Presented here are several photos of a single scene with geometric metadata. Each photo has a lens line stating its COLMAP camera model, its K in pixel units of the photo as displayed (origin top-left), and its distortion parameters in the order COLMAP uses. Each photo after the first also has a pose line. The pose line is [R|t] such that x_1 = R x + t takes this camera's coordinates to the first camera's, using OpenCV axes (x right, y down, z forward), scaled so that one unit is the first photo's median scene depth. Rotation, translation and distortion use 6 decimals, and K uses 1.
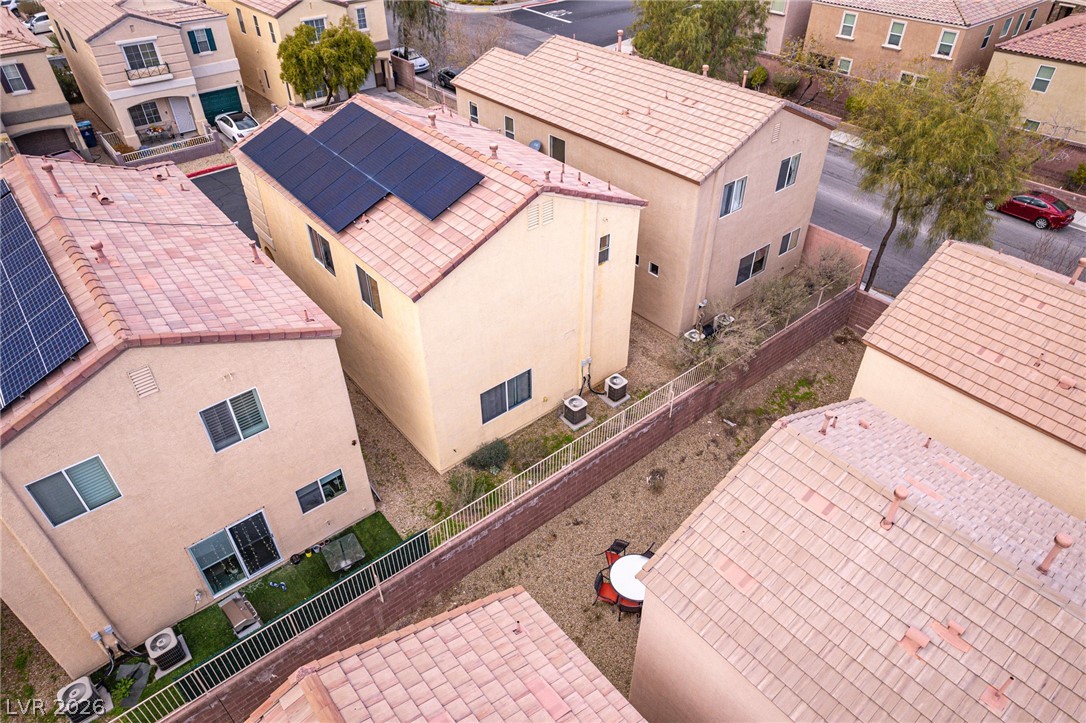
lens RADIAL K [[695.7, 0, 539.3], [0, 695.7, 361.5], [0, 0, 1]] dist [-0.081635, 0.073490]
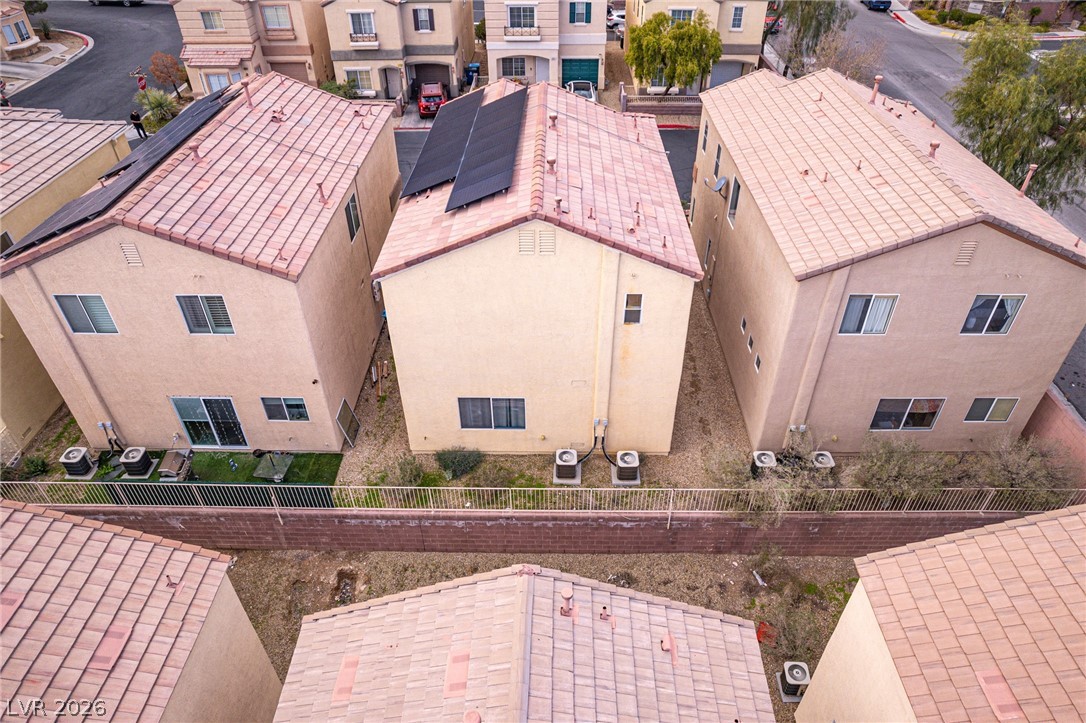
lens RADIAL K [[695.7, 0, 545.3], [0, 695.7, 362.2], [0, 0, 1]] dist [-0.081635, 0.073490]
pose [[0.761489, 0.405182, -0.505927, 0.451108], [-0.400551, 0.907823, 0.124164, -0.157687], [0.509601, 0.108101, 0.853593, 0.209388]]
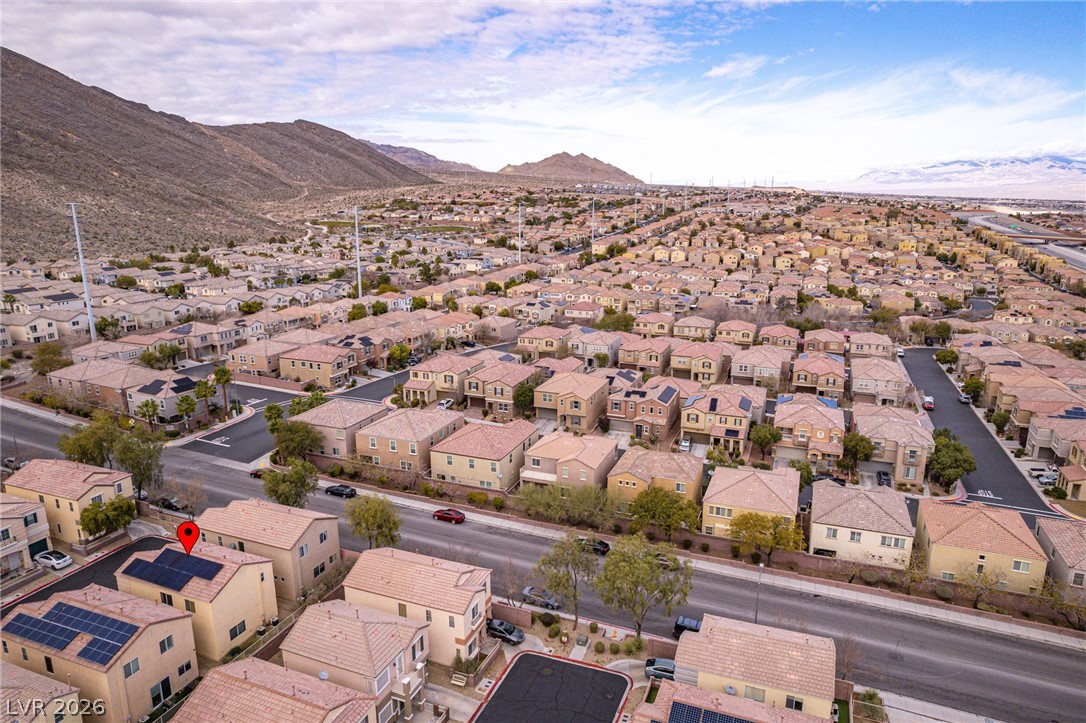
lens RADIAL K [[695.7, 0, 546.0], [0, 695.7, 361.0], [0, 0, 1]] dist [-0.081635, 0.073490]
pose [[0.876221, -0.106931, 0.469896, -0.141650], [0.294240, 0.890930, -0.345928, 0.436442], [-0.381654, 0.441372, 0.812115, -2.560155]]
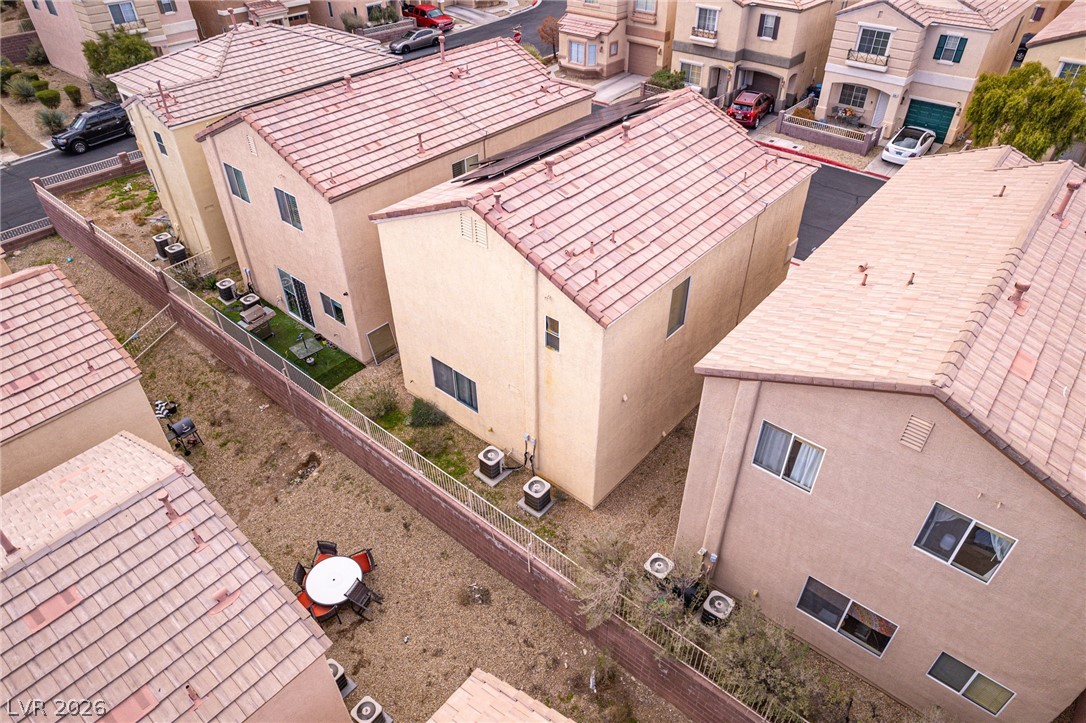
lens RADIAL K [[695.7, 0, 551.2], [0, 695.7, 360.6], [0, 0, 1]] dist [-0.081635, 0.073490]
pose [[0.180217, 0.614972, -0.767679, 0.696642], [-0.609579, 0.682344, 0.403510, -0.443600], [0.771969, 0.395242, 0.497844, 0.584786]]
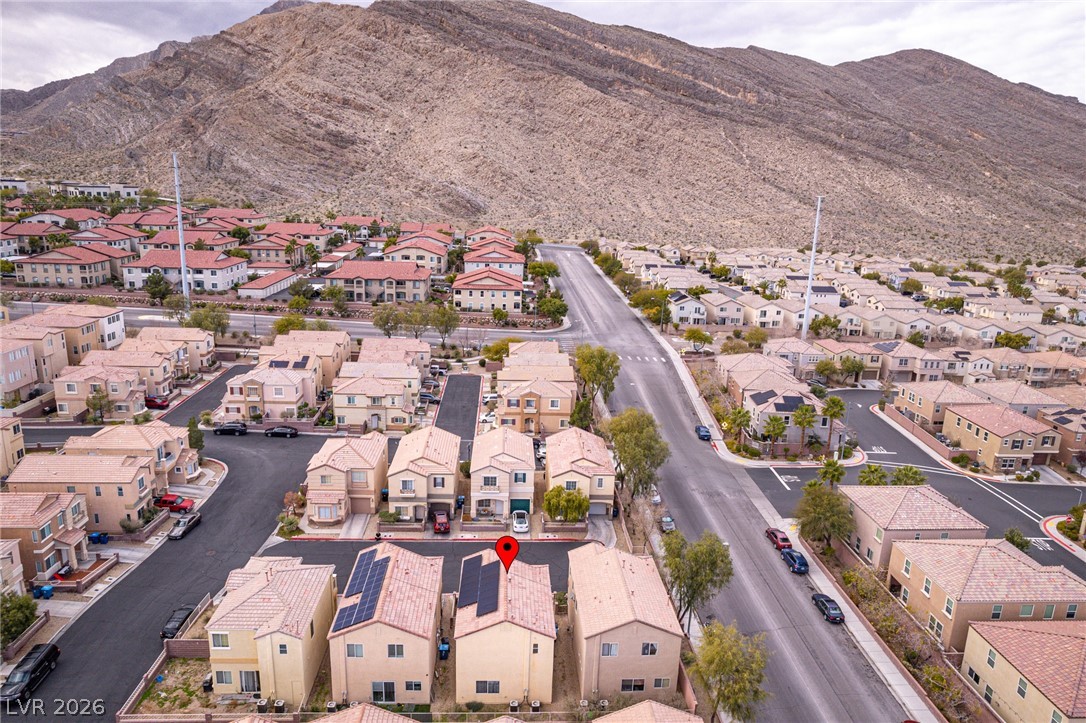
lens RADIAL K [[723.2, 0, 542.4], [0, 723.2, 364.5], [0, 0, 1]] dist [-0.054001, 0.030427]
pose [[0.802442, 0.178901, -0.569281, 1.451171], [-0.398918, 0.870322, -0.288797, -0.314897], [0.443792, 0.458840, 0.769750, -1.591702]]
